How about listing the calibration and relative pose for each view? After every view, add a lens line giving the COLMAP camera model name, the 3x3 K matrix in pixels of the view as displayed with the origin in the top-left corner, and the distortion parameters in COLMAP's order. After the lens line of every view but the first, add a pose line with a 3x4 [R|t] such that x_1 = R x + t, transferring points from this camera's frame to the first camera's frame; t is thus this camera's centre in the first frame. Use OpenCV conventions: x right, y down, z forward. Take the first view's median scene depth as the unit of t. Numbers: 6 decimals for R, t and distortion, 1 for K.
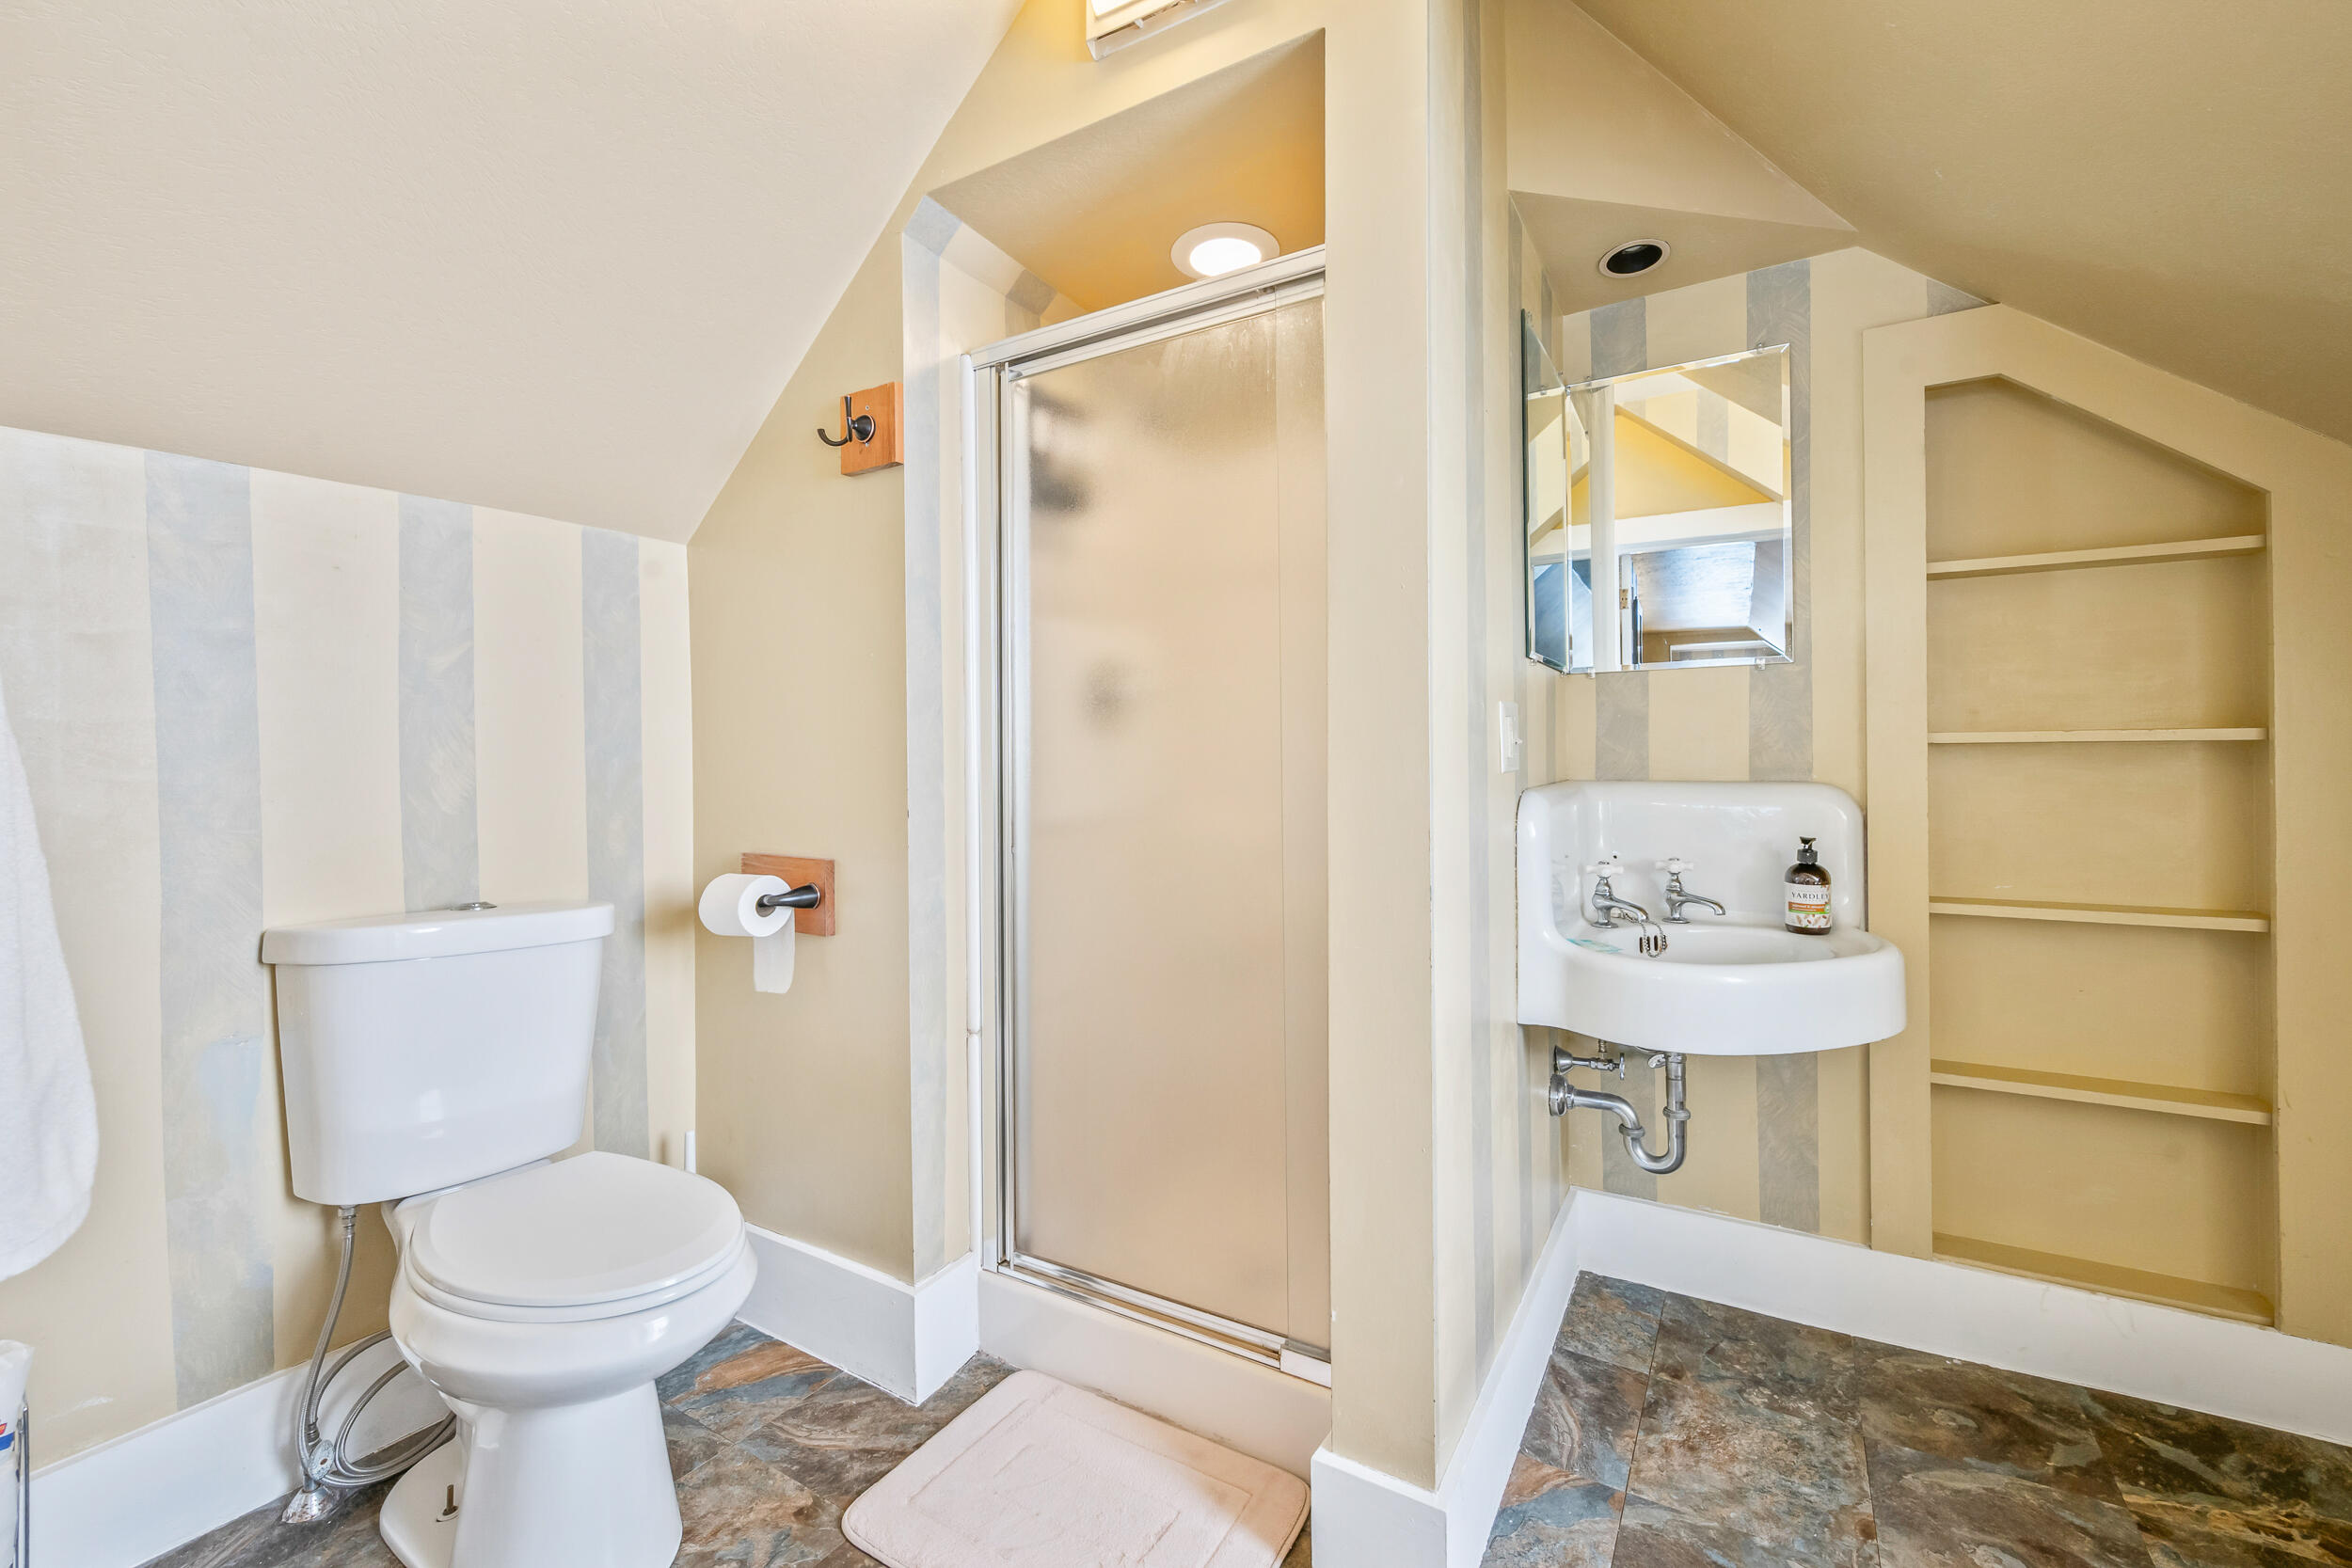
lens RADIAL K [[928.3, 0, 1178.5], [0, 928.3, 774.2], [0, 0, 1]] dist [-0.000138, 0.000256]
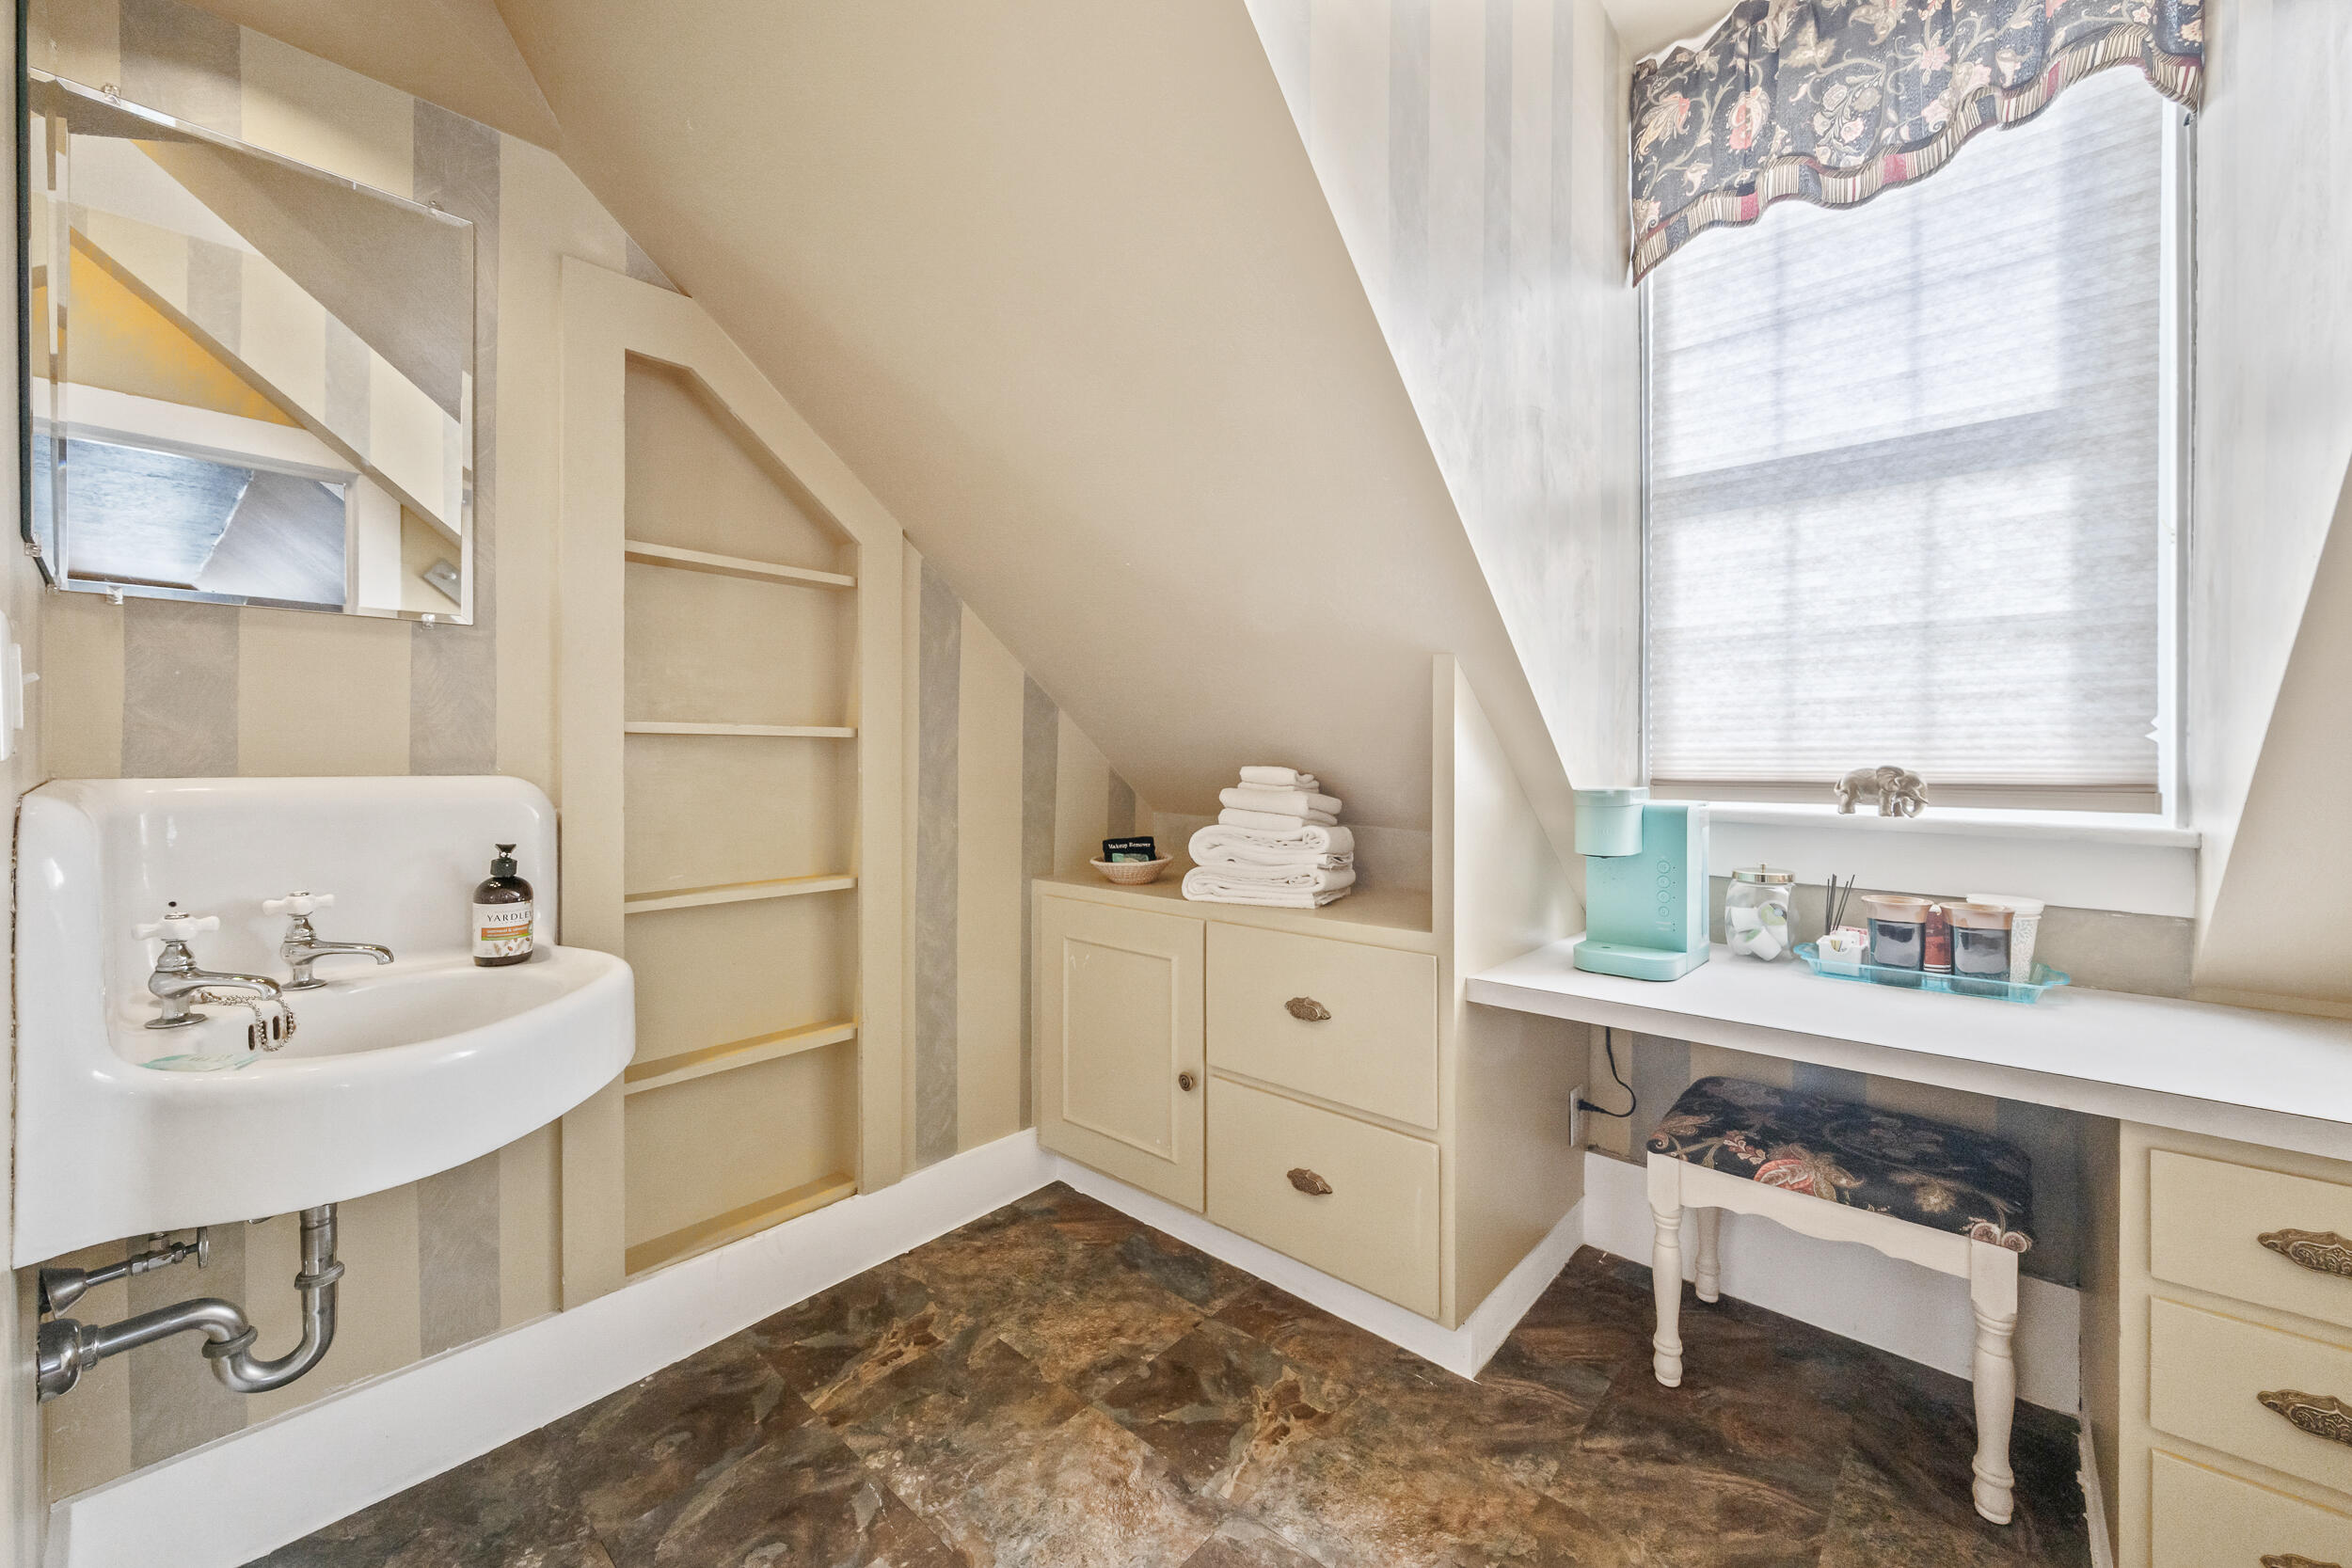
lens RADIAL K [[928.3, 0, 1169.0], [0, 928.3, 758.2], [0, 0, 1]] dist [-0.000138, 0.000256]
pose [[0.180404, 0.007564, 0.983563, -0.011209], [0.009428, 0.999911, -0.009419, 0.006758], [-0.983547, 0.010972, 0.180317, 0.288832]]
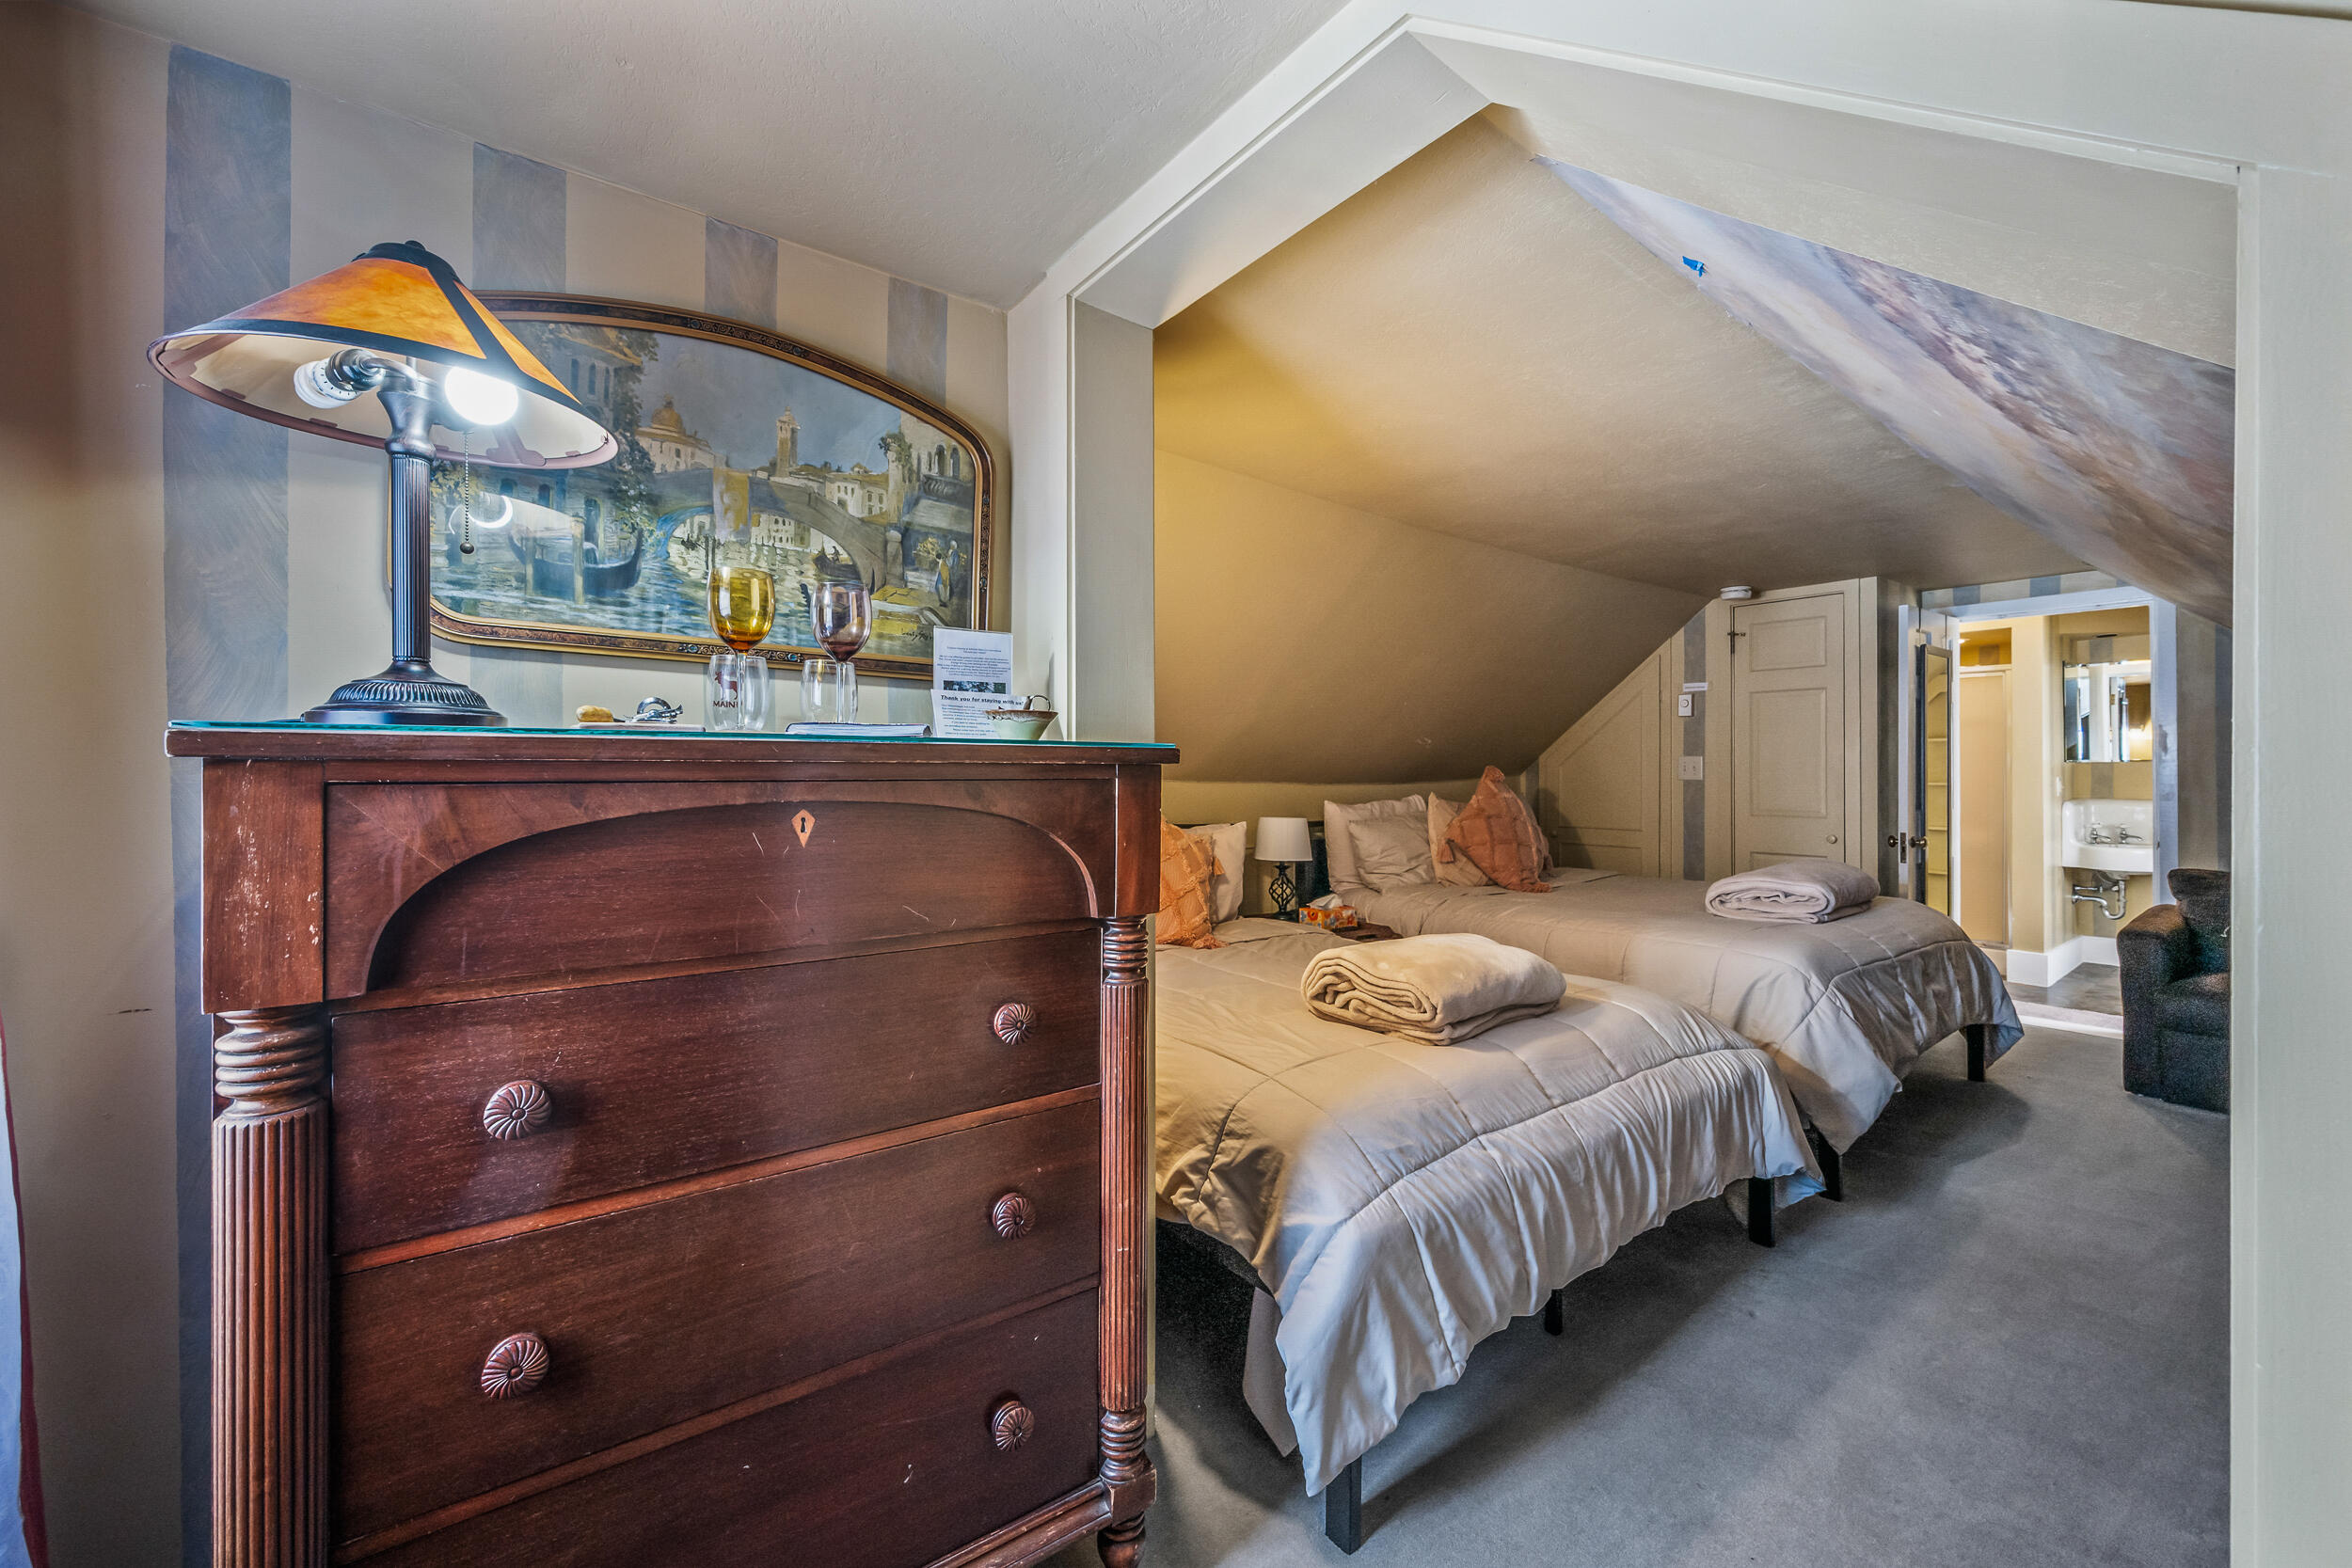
lens RADIAL K [[928.3, 0, 1183.2], [0, 928.3, 780.9], [0, 0, 1]] dist [-0.000138, 0.000256]
pose [[0.938280, 0.007859, -0.345788, -1.547588], [-0.011238, 0.999907, -0.007769, 0.003982], [0.345694, 0.011176, 0.938281, -3.453889]]
